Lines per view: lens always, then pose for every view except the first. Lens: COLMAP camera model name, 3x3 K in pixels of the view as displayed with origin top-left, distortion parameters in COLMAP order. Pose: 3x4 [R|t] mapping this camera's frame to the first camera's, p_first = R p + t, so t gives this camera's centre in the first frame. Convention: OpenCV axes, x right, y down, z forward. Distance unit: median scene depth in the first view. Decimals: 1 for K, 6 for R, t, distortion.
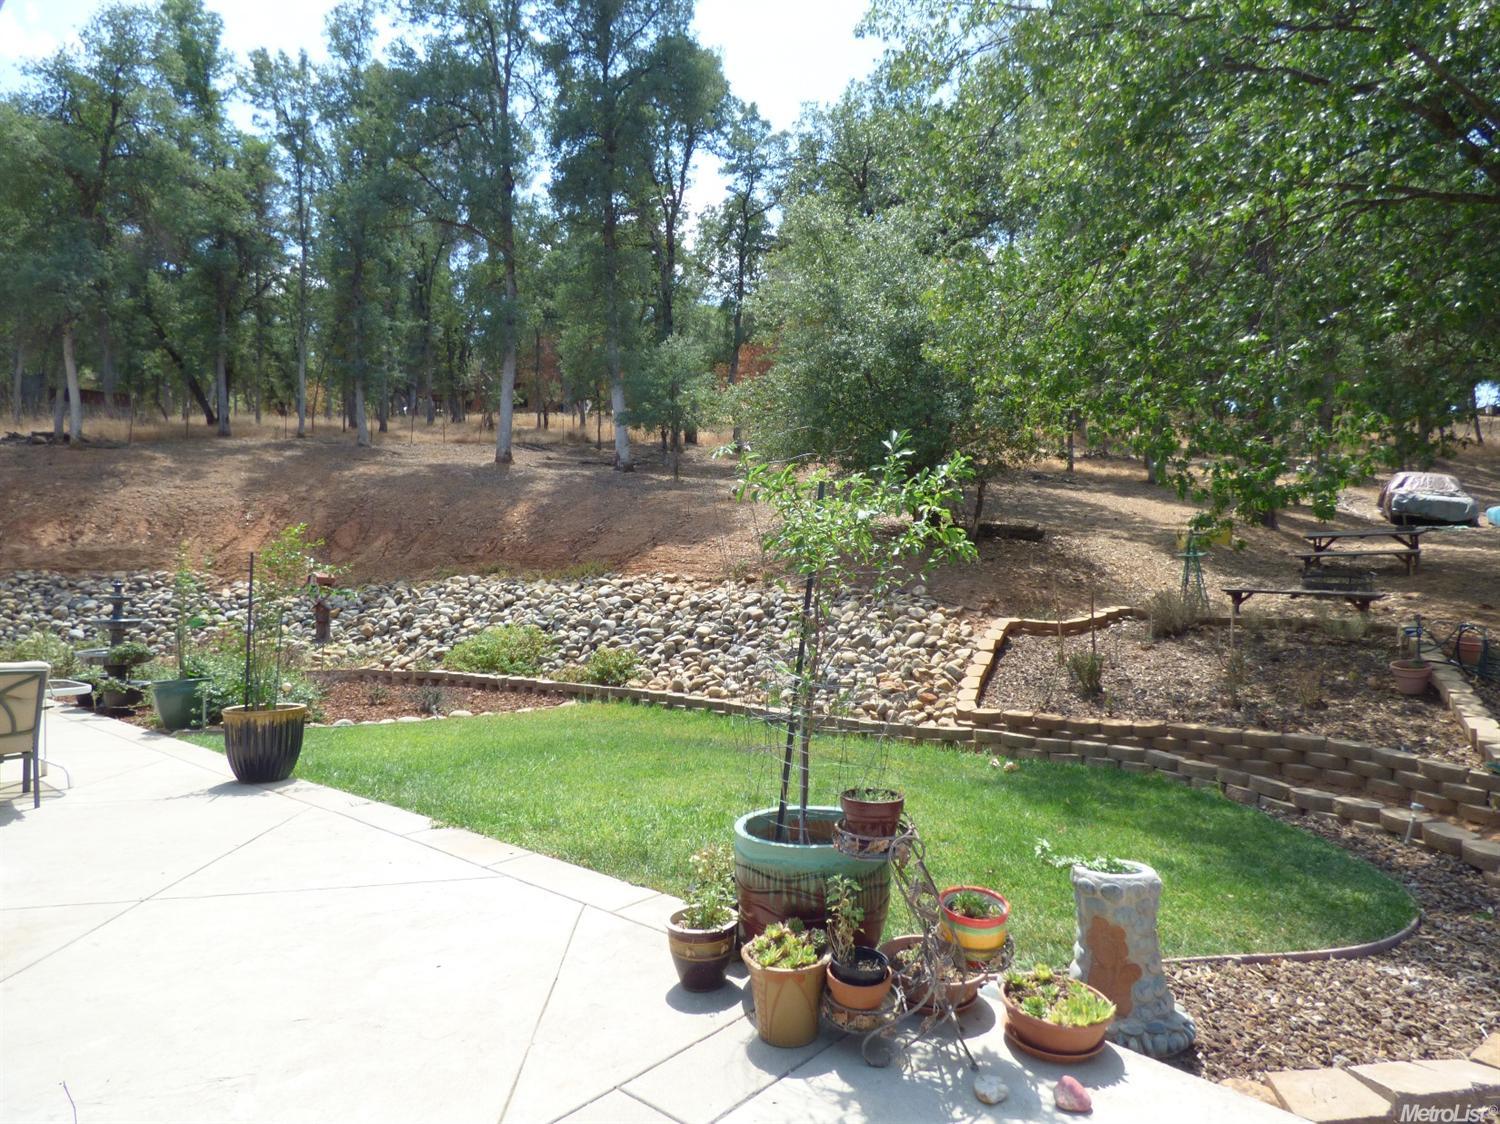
lens RADIAL K [[920.8, 0, 750.0], [0, 920.8, 562.0], [0, 0, 1]] dist [-0.012835, 0.000468]
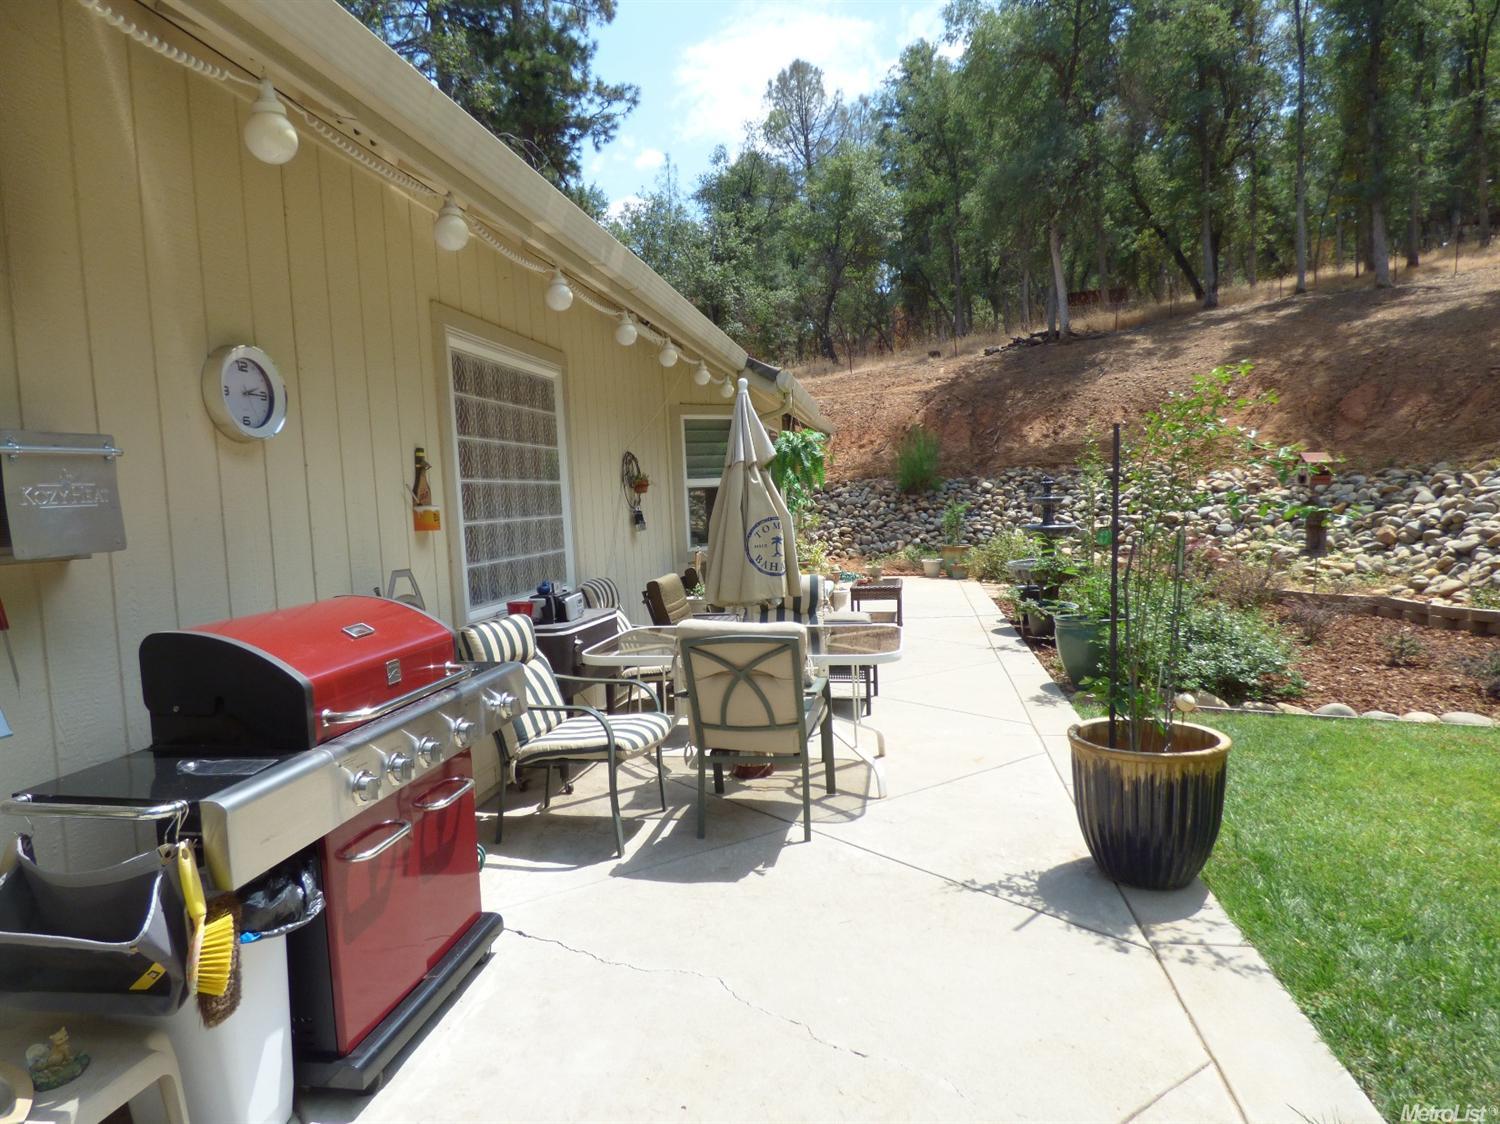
lens RADIAL K [[920.8, 0, 750.0], [0, 920.8, 562.0], [0, 0, 1]] dist [-0.012835, 0.000468]
pose [[0.536852, 0.047283, -0.842350, -0.082807], [0.057203, 0.994091, 0.092258, 0.002435], [0.841735, -0.097714, 0.530975, 0.204405]]
